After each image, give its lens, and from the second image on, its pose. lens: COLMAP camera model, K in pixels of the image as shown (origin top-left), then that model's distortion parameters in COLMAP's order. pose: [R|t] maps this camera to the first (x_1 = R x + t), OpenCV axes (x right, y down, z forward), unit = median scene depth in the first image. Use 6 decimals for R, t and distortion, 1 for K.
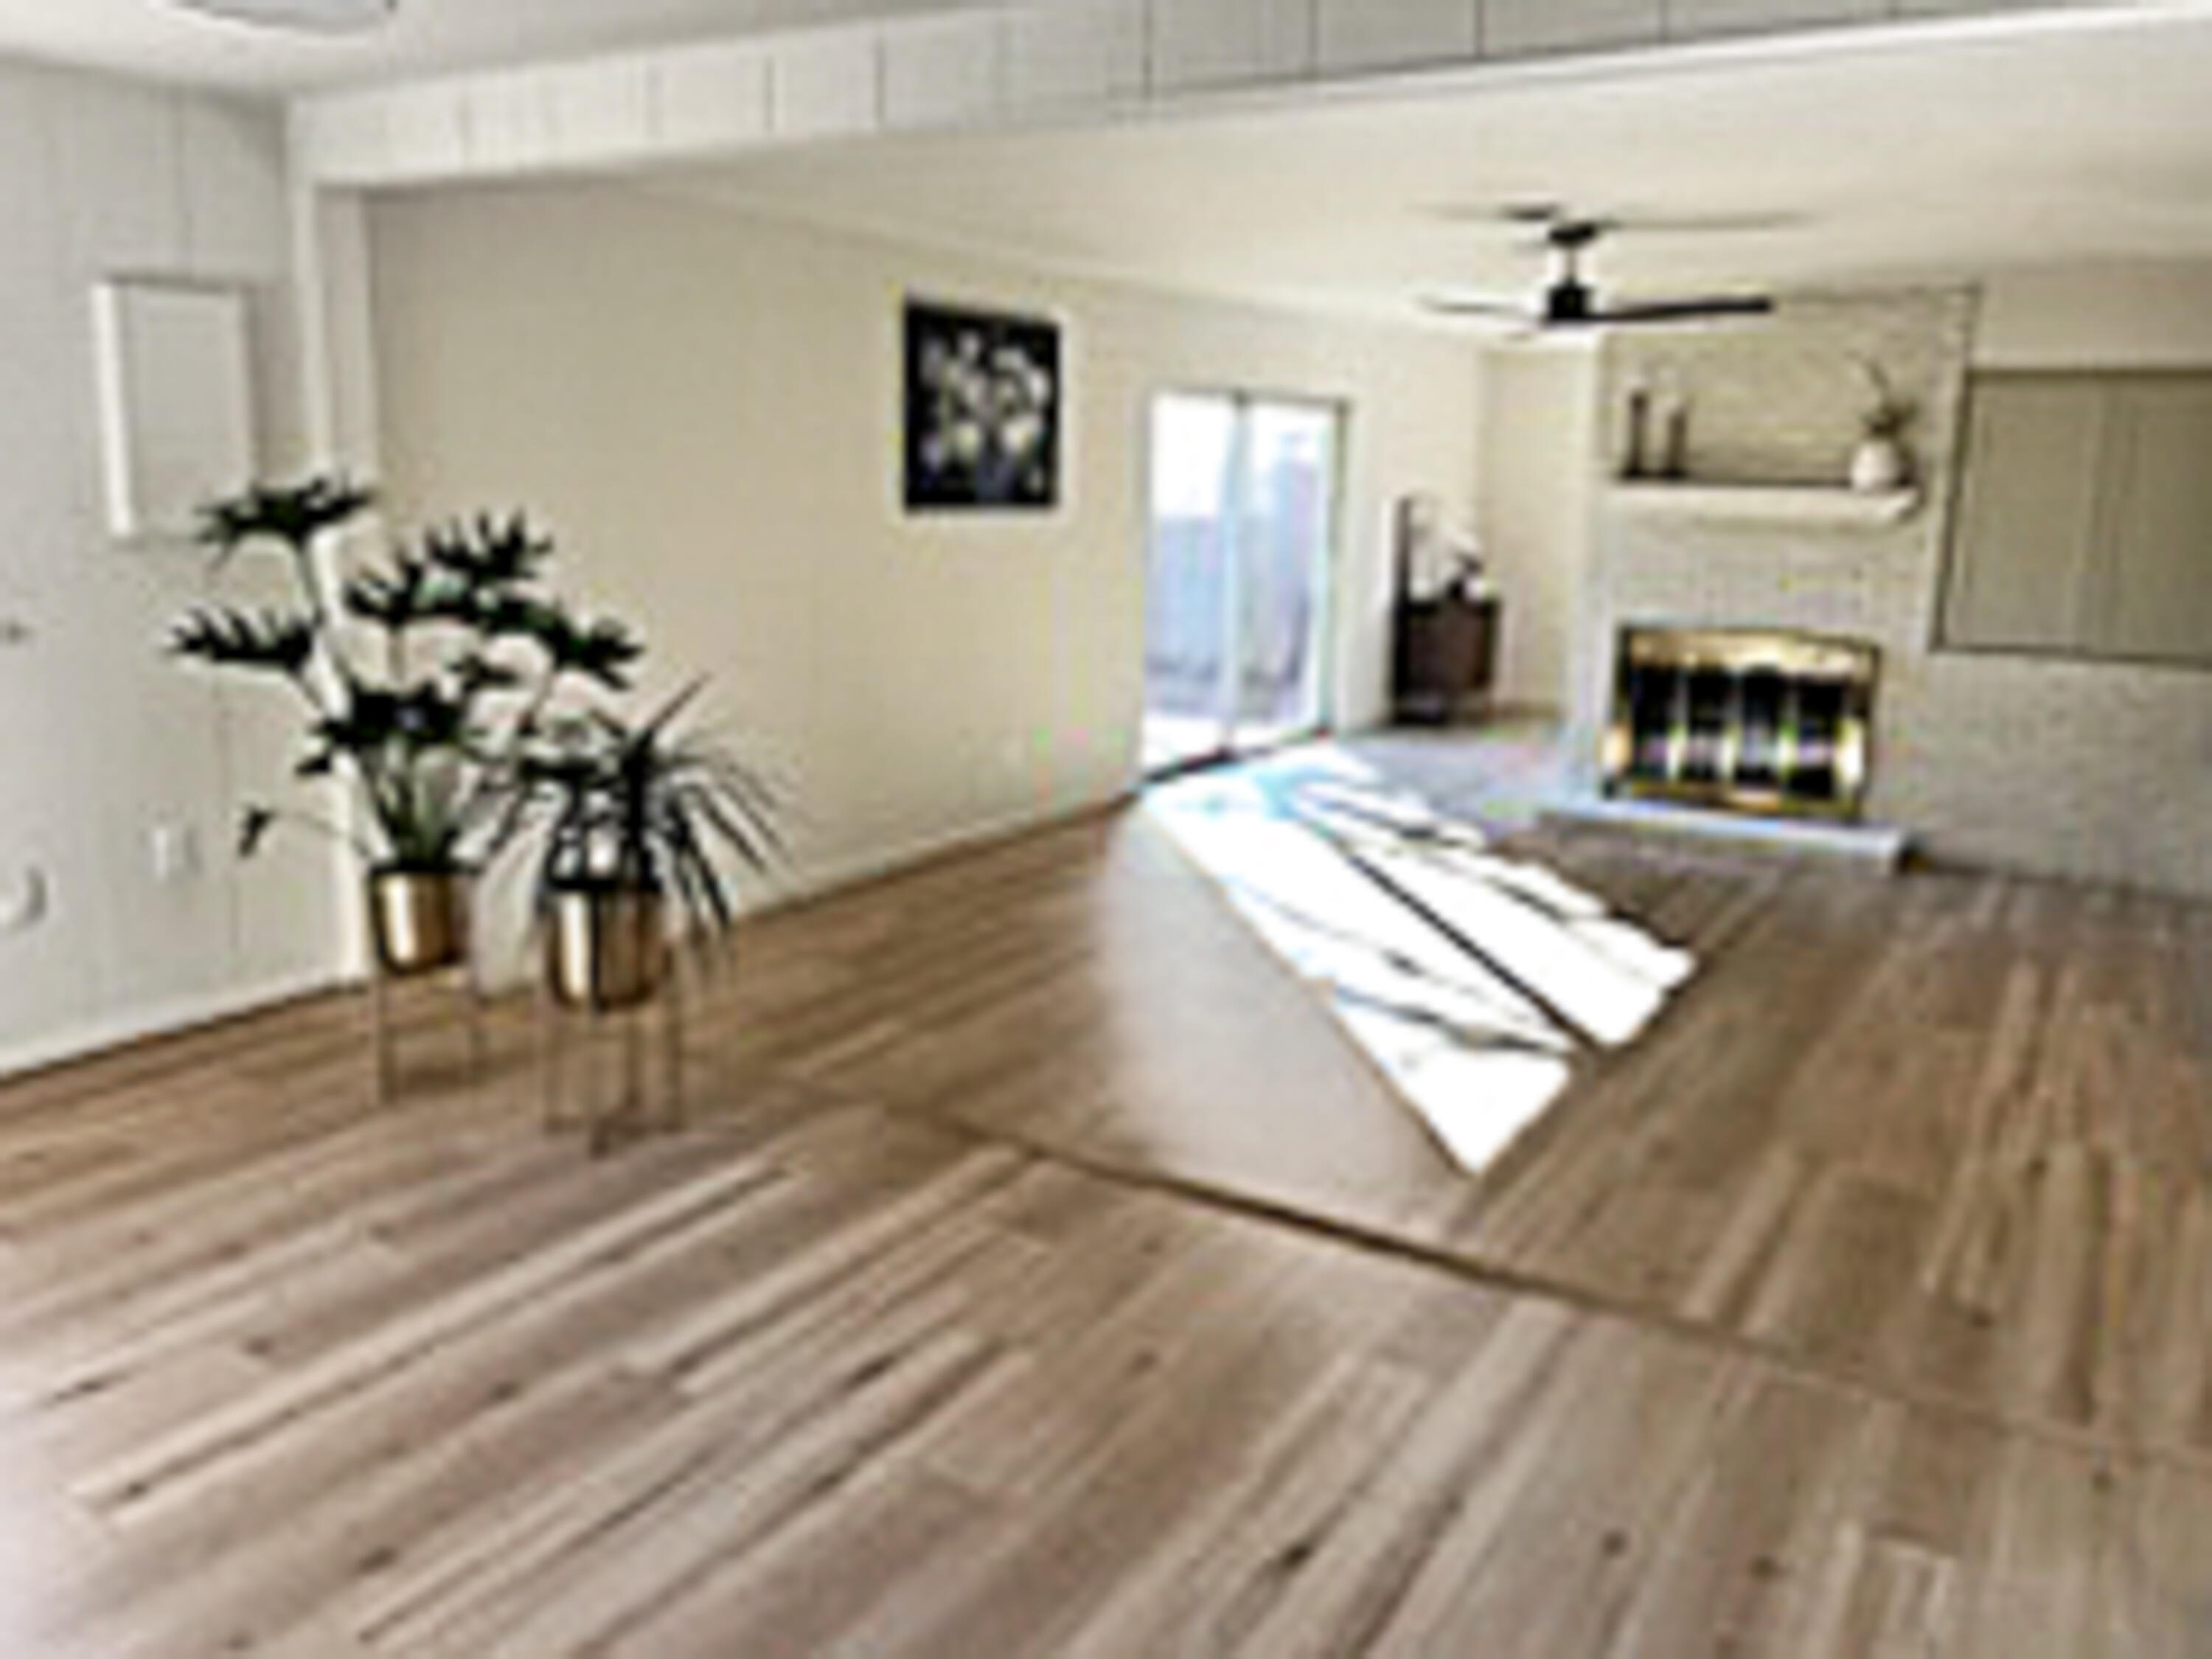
lens RADIAL K [[1724.1, 0, 1106.0], [0, 1724.1, 829.5], [0, 0, 1]] dist [0.011689, 0.000378]
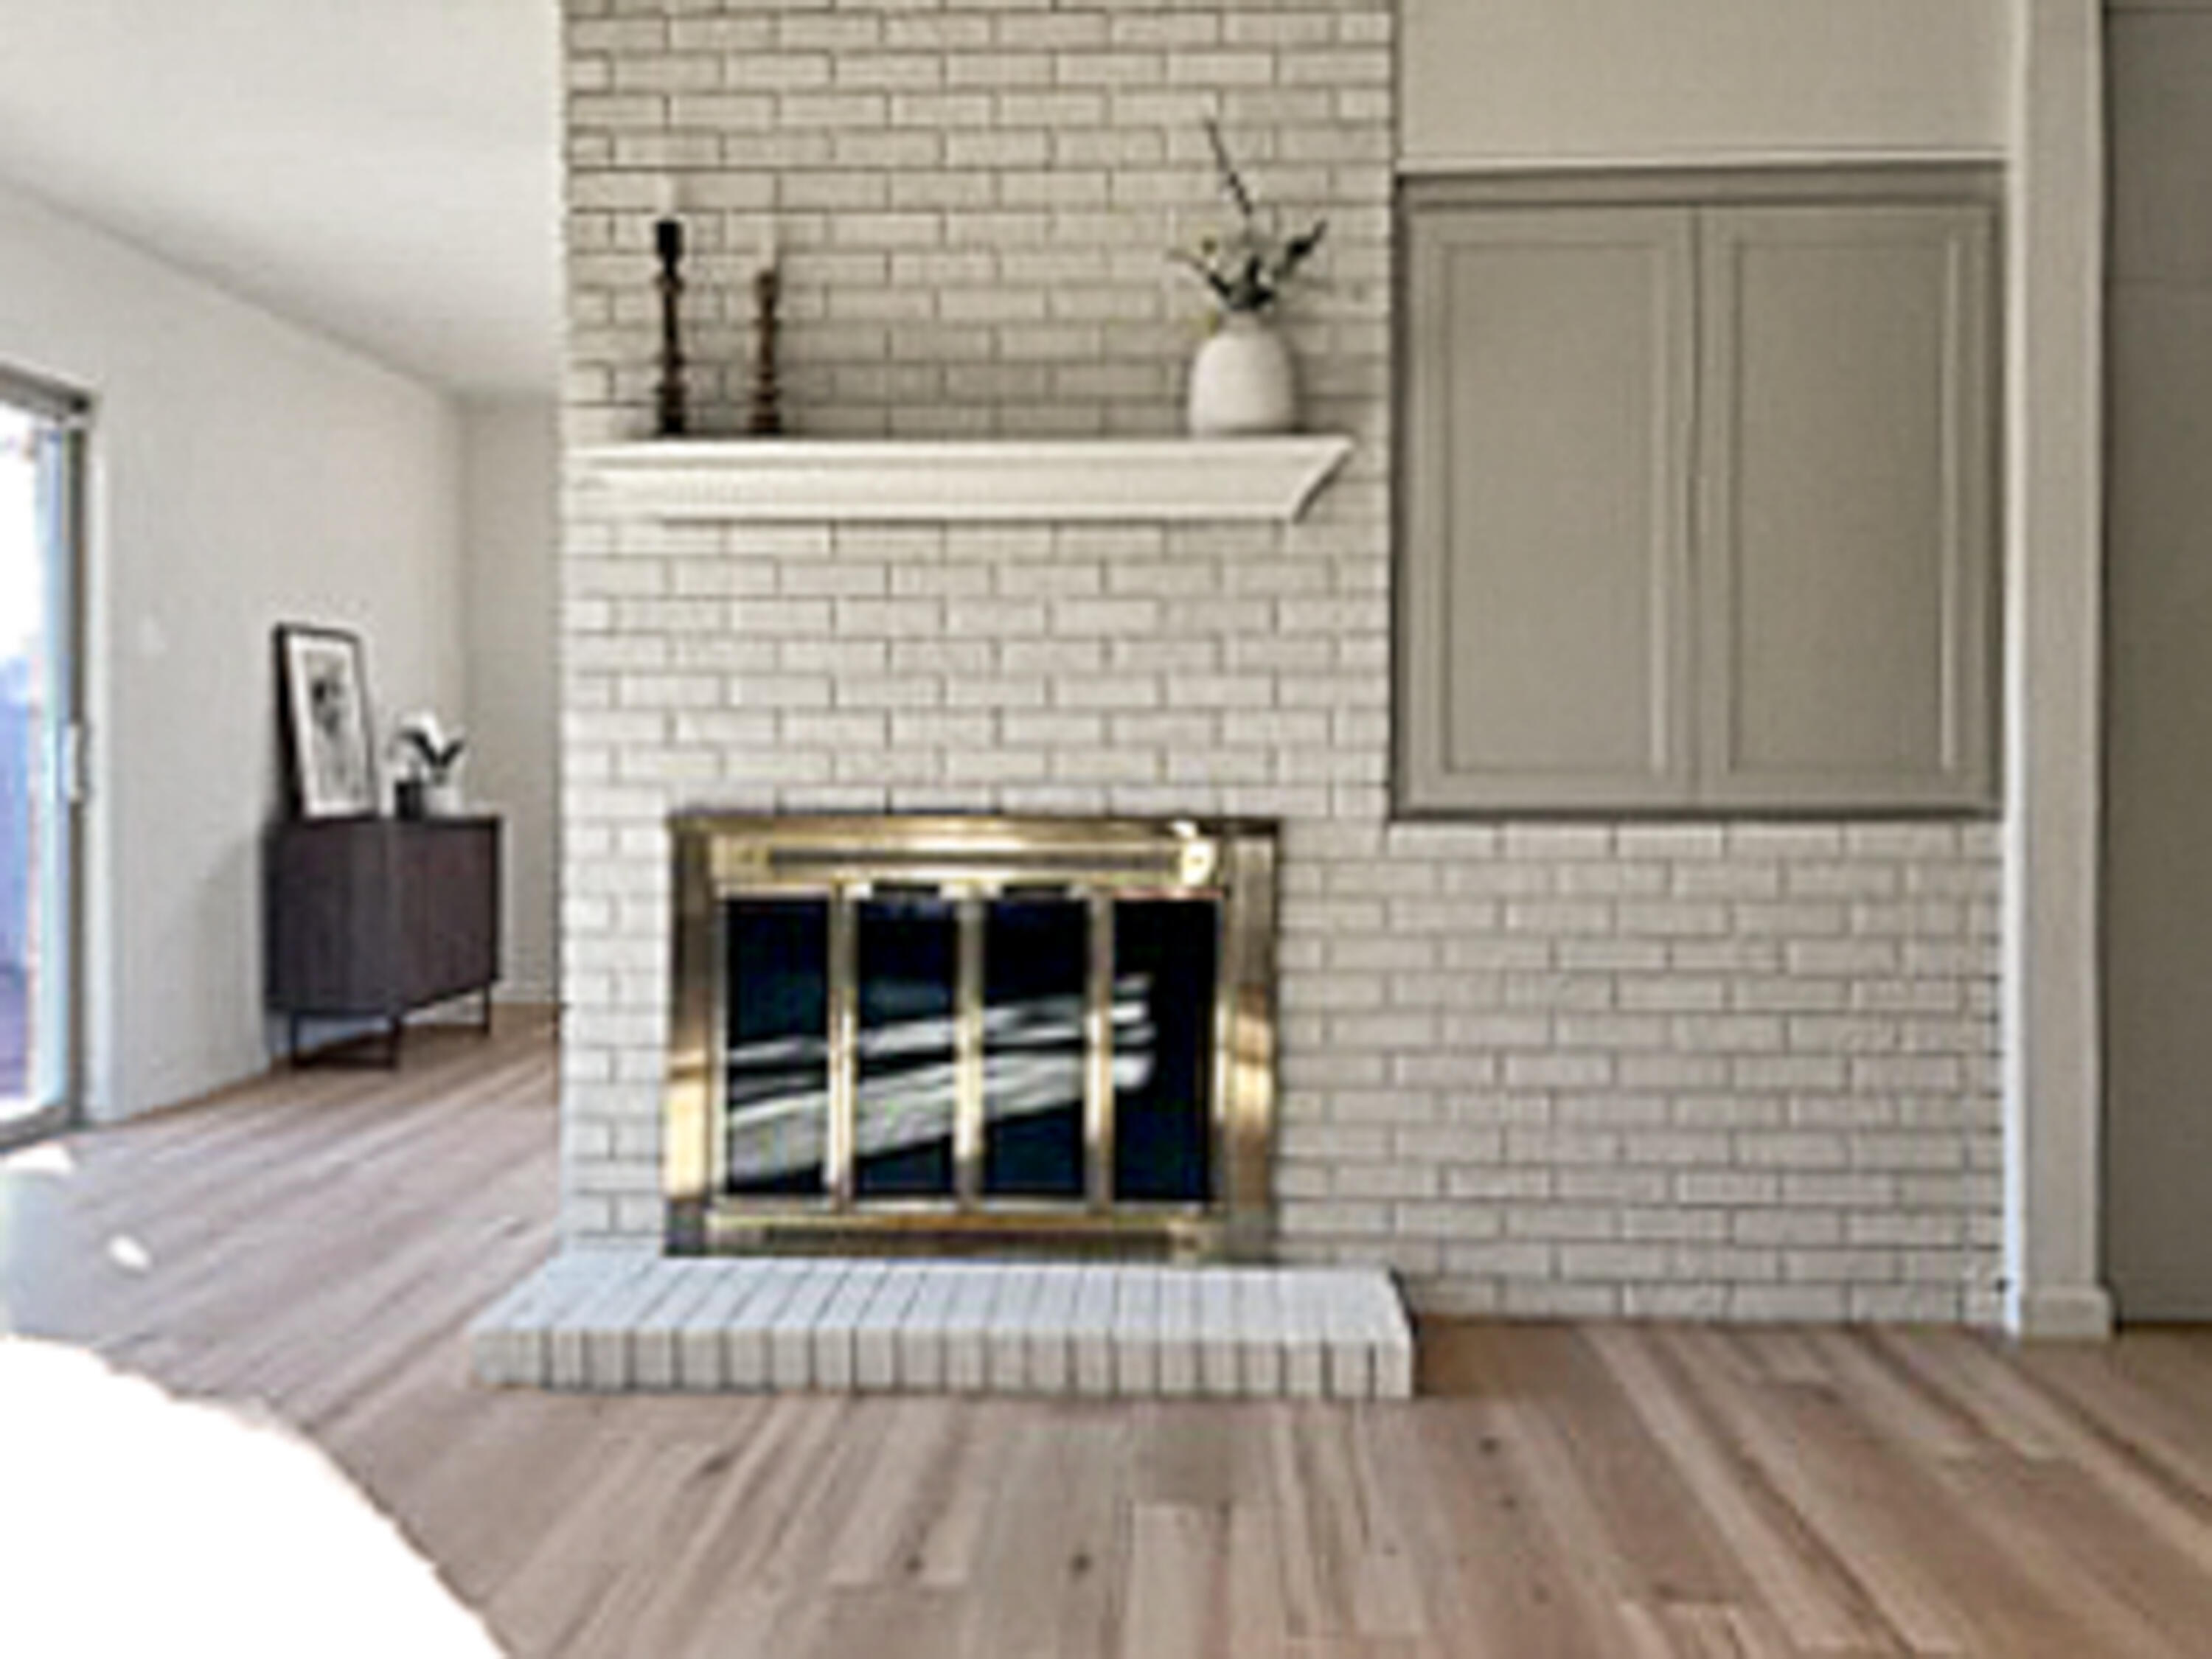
lens RADIAL K [[1701.4, 0, 1111.7], [0, 1701.4, 778.6], [0, 0, 1]] dist [0.043357, 0.000483]
pose [[0.878088, -0.033572, 0.477321, 0.219216], [0.120948, 0.980716, -0.153519, -0.058484], [-0.462962, 0.192534, 0.865215, 0.677379]]
